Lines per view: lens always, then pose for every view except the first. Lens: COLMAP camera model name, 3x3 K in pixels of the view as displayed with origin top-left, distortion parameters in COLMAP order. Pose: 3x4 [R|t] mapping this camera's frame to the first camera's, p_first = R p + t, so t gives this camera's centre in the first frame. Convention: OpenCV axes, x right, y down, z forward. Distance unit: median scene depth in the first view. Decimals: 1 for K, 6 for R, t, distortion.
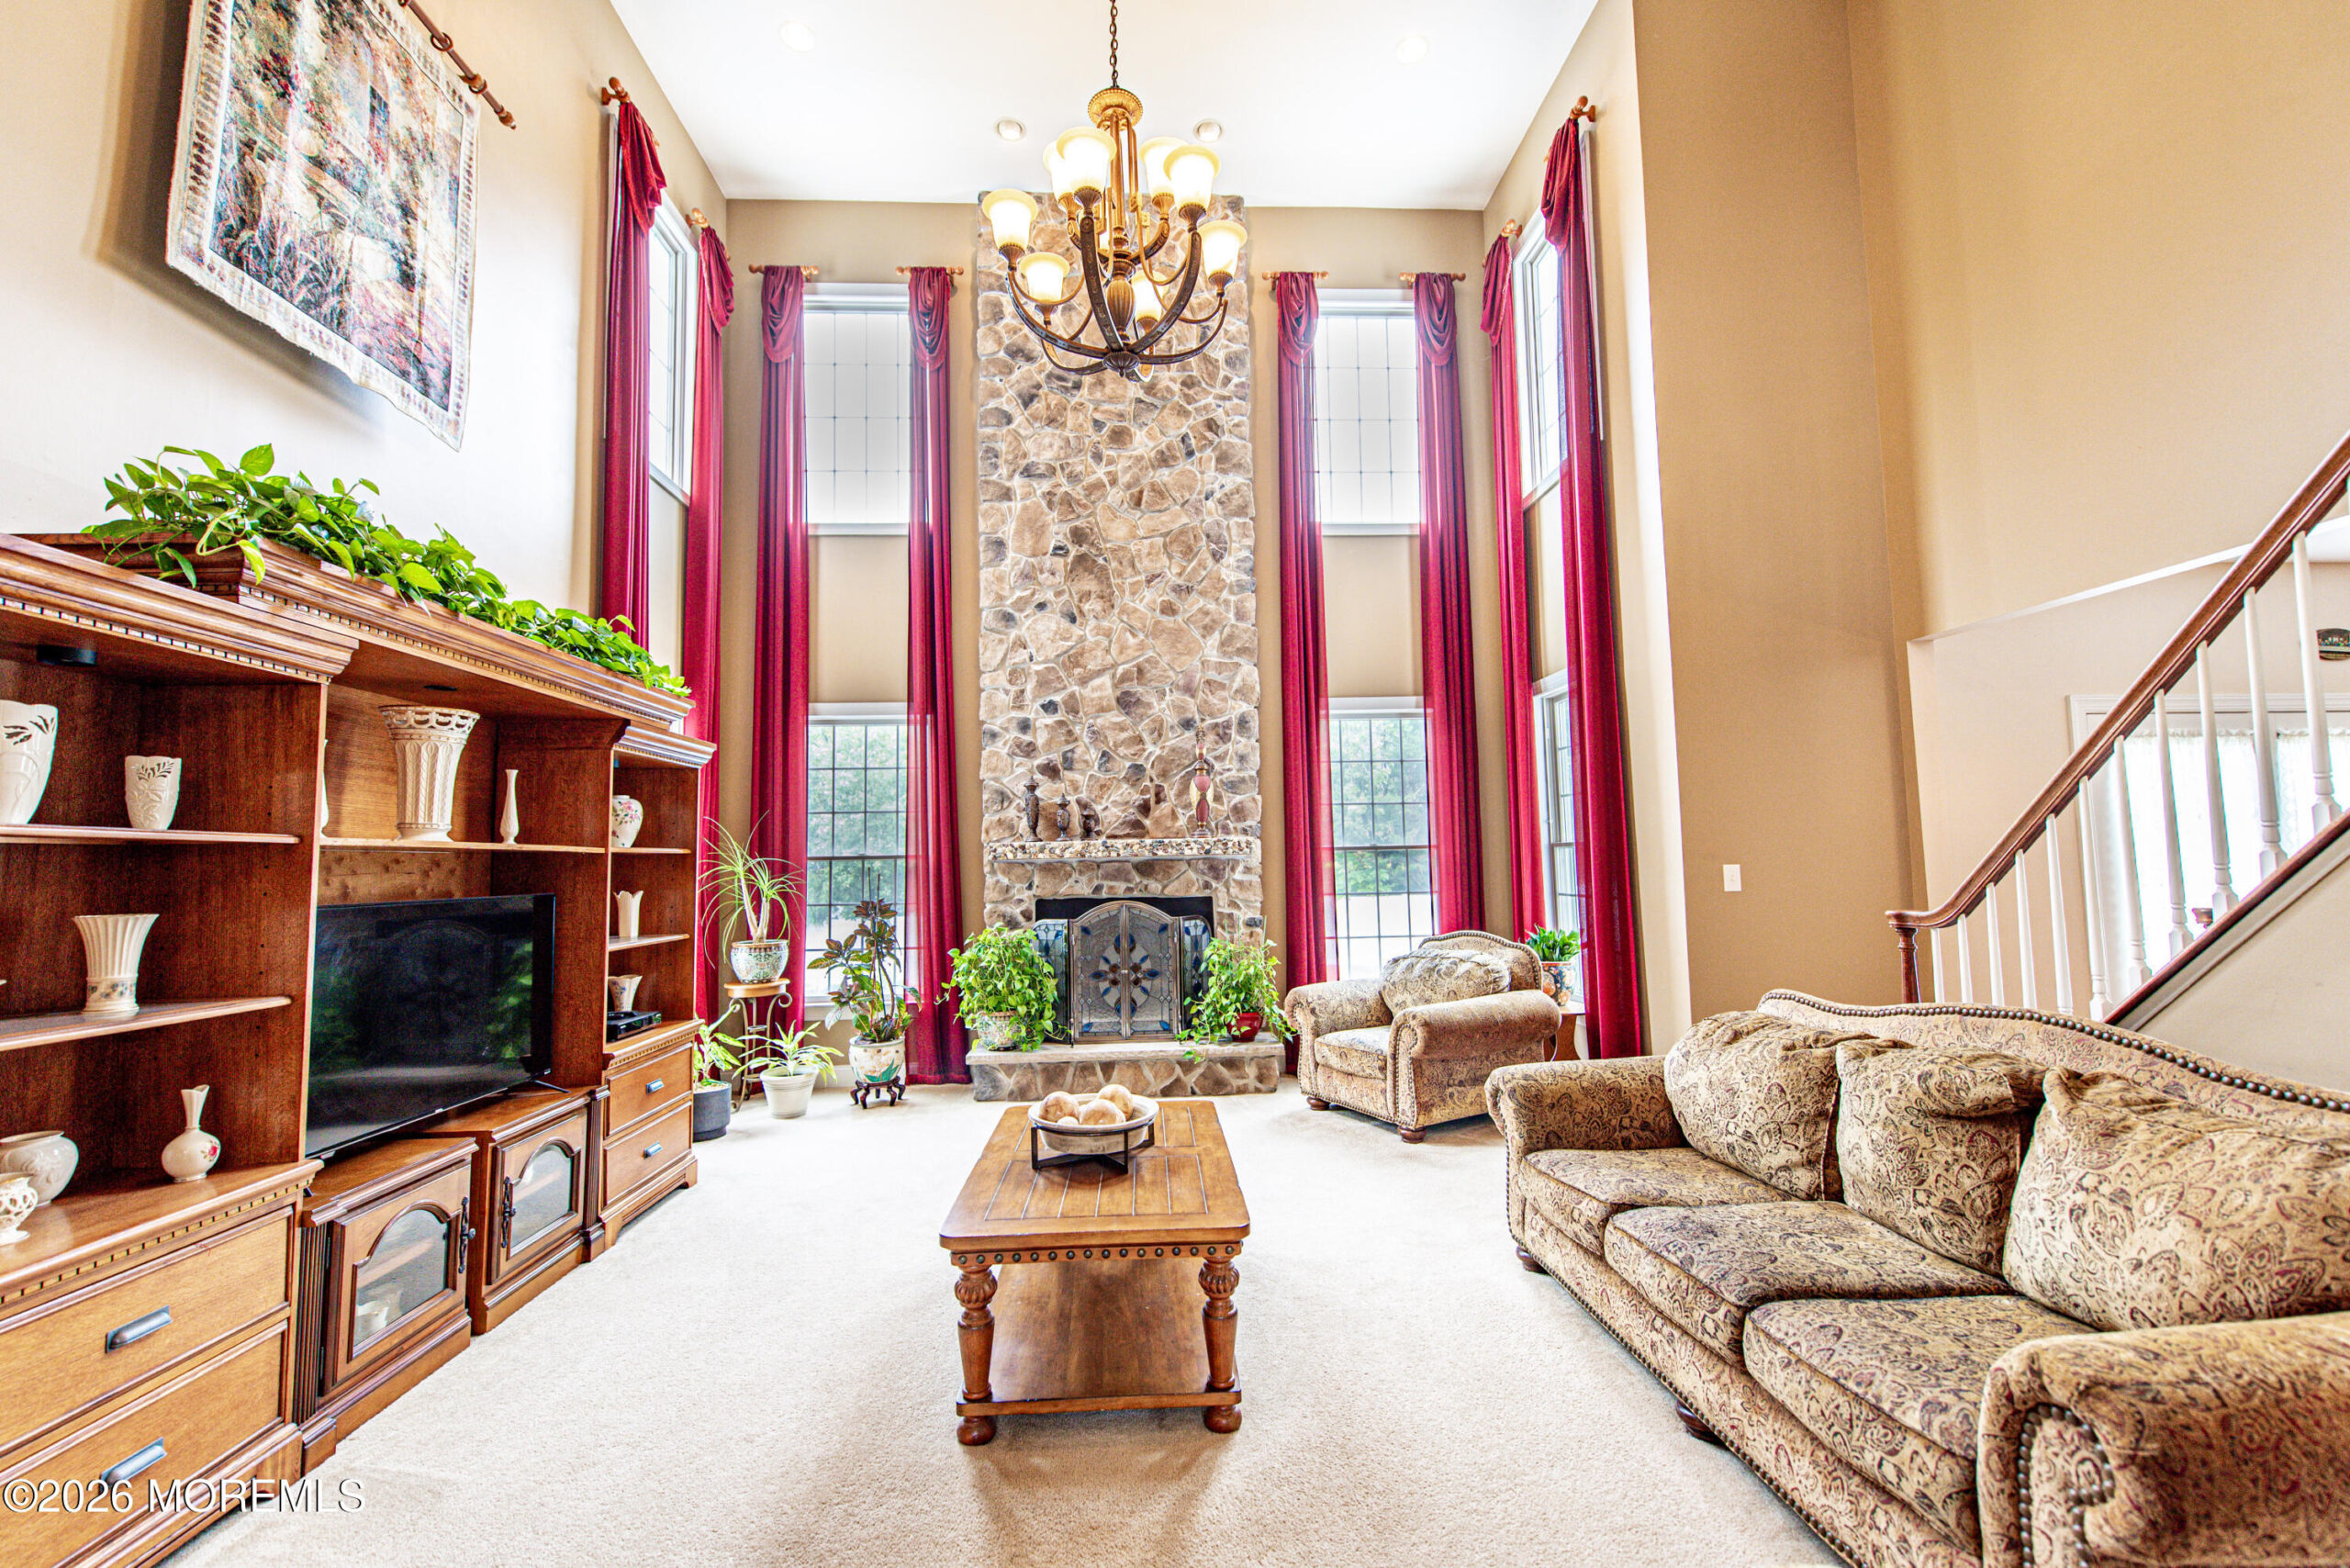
lens RADIAL K [[960.3, 0, 1175.5], [0, 960.3, 792.3], [0, 0, 1]] dist [0.010814, -0.003225]
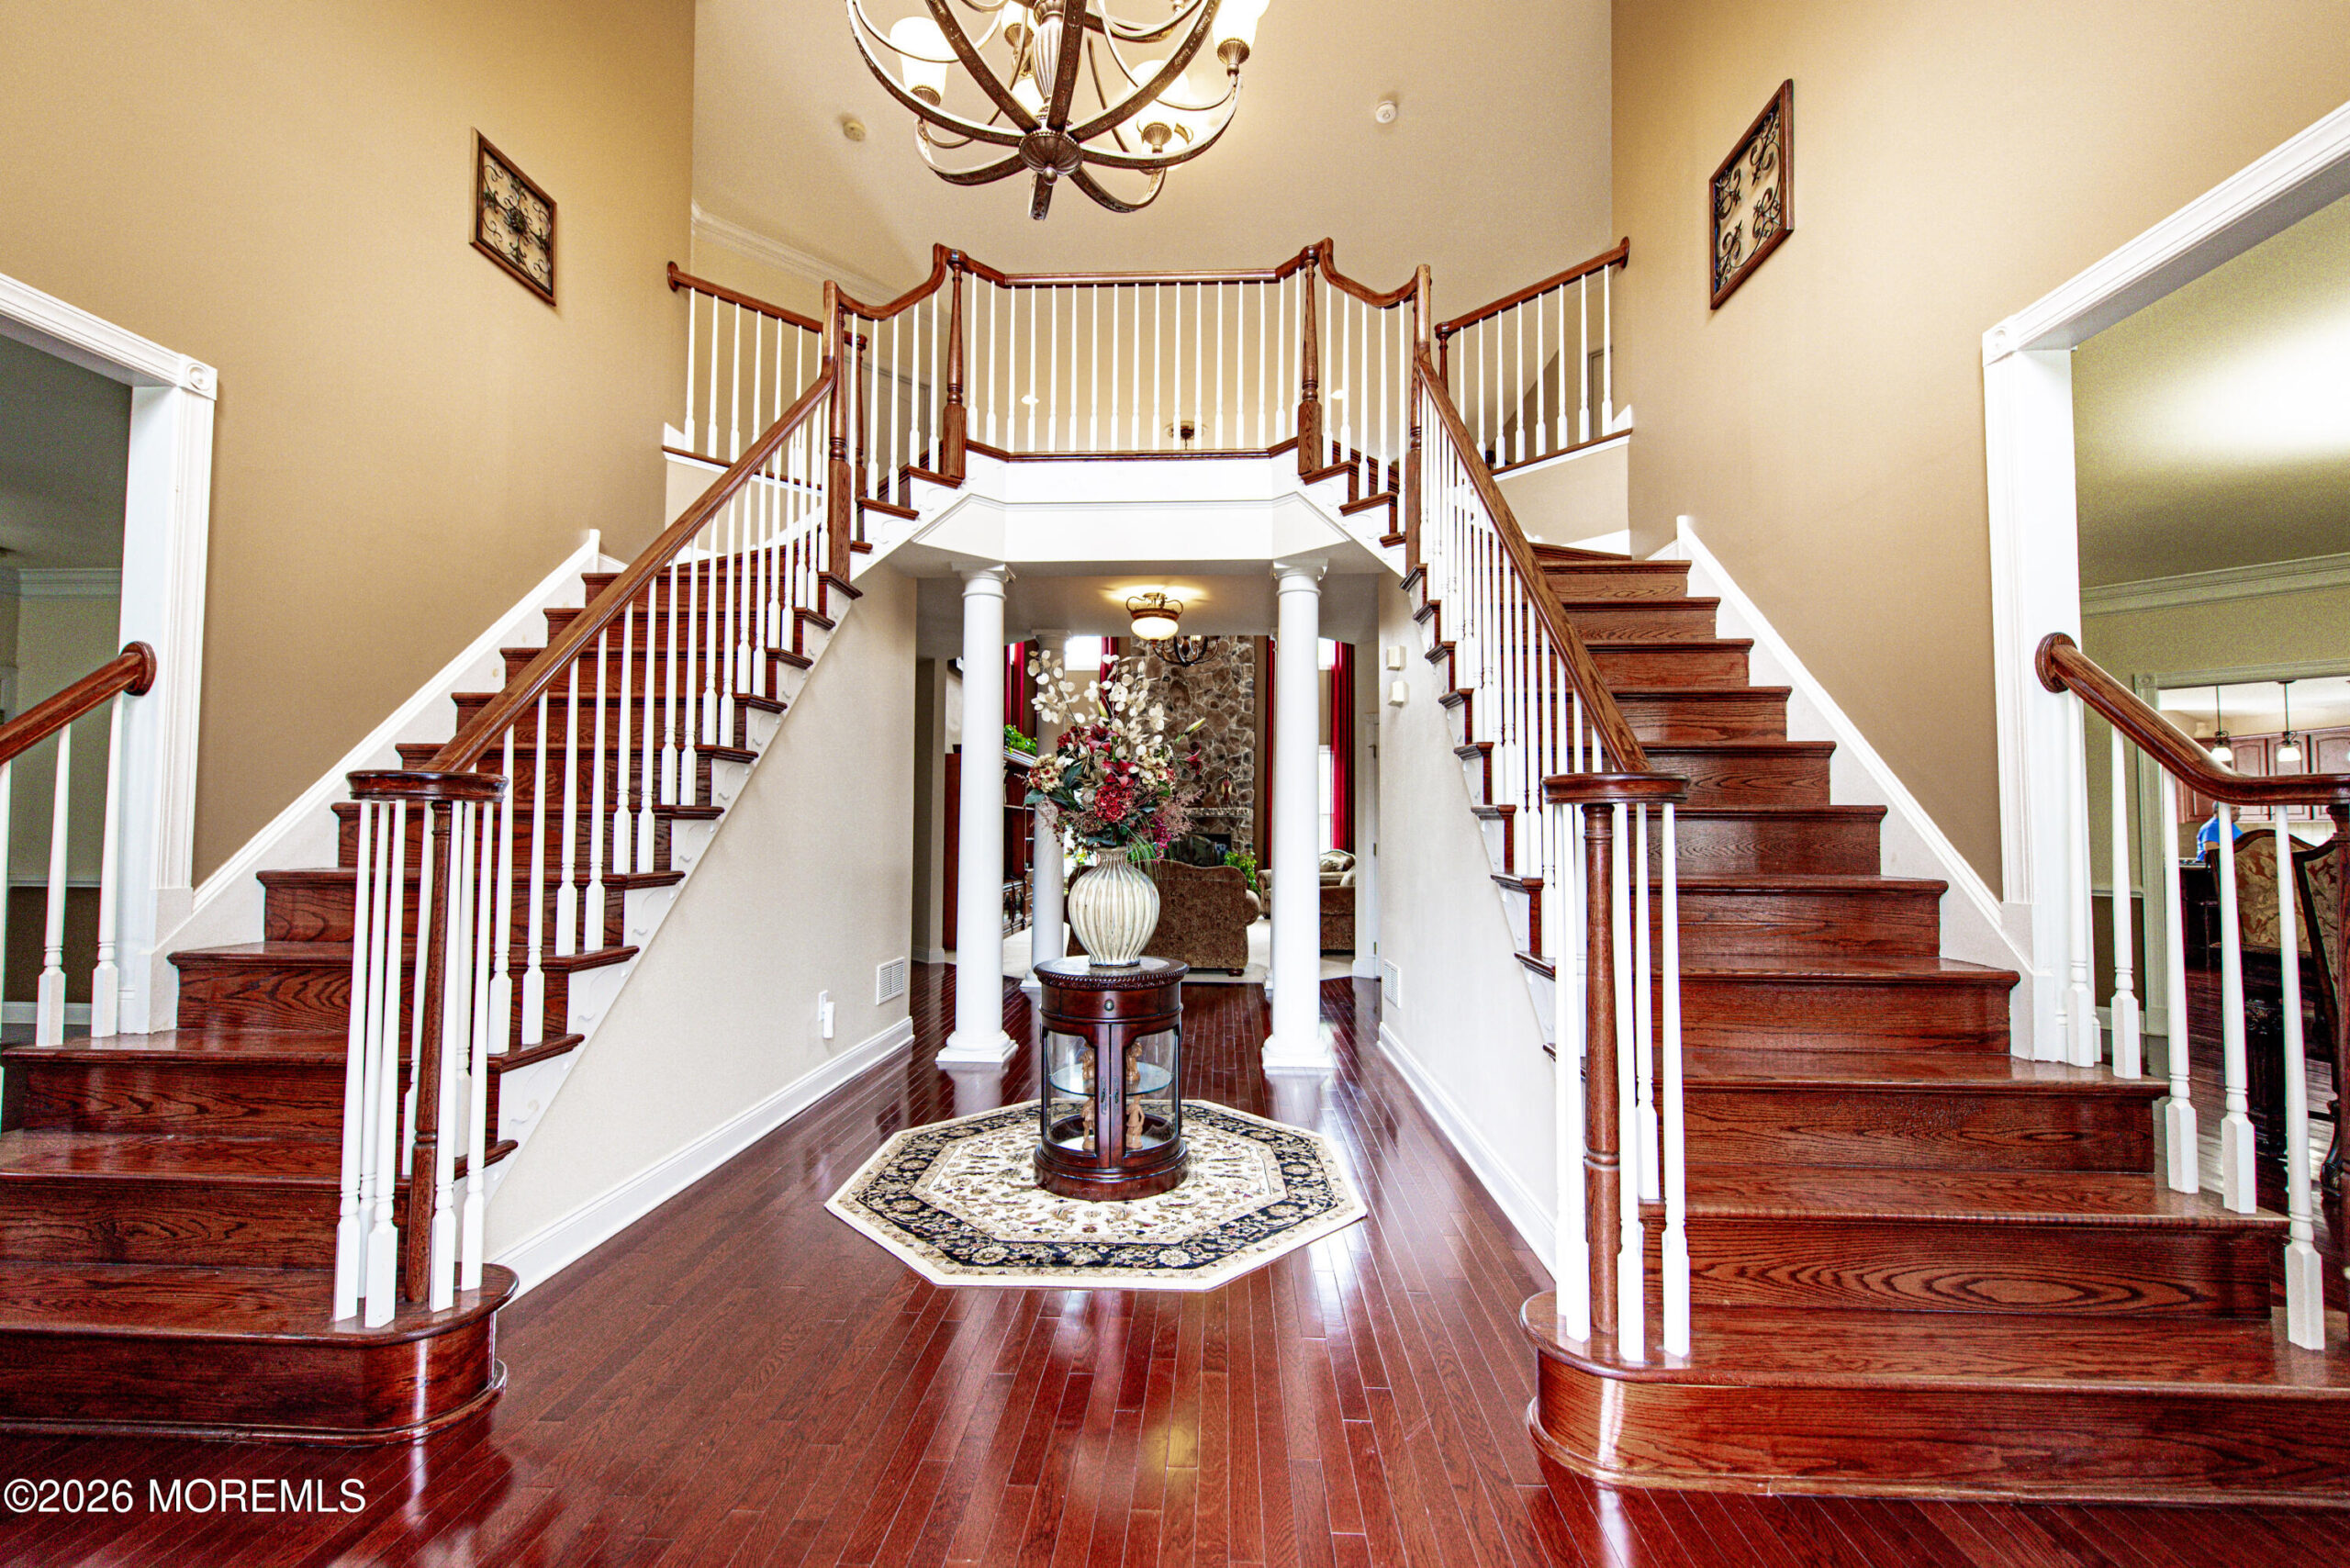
lens RADIAL K [[960.3, 0, 1176.7], [0, 960.3, 787.7], [0, 0, 1]] dist [0.010814, -0.003225]
pose [[0.995223, 0.021182, -0.095303, 0.122826], [-0.017773, 0.999176, 0.036481, -0.079344], [0.095997, -0.034613, 0.994780, -1.236345]]
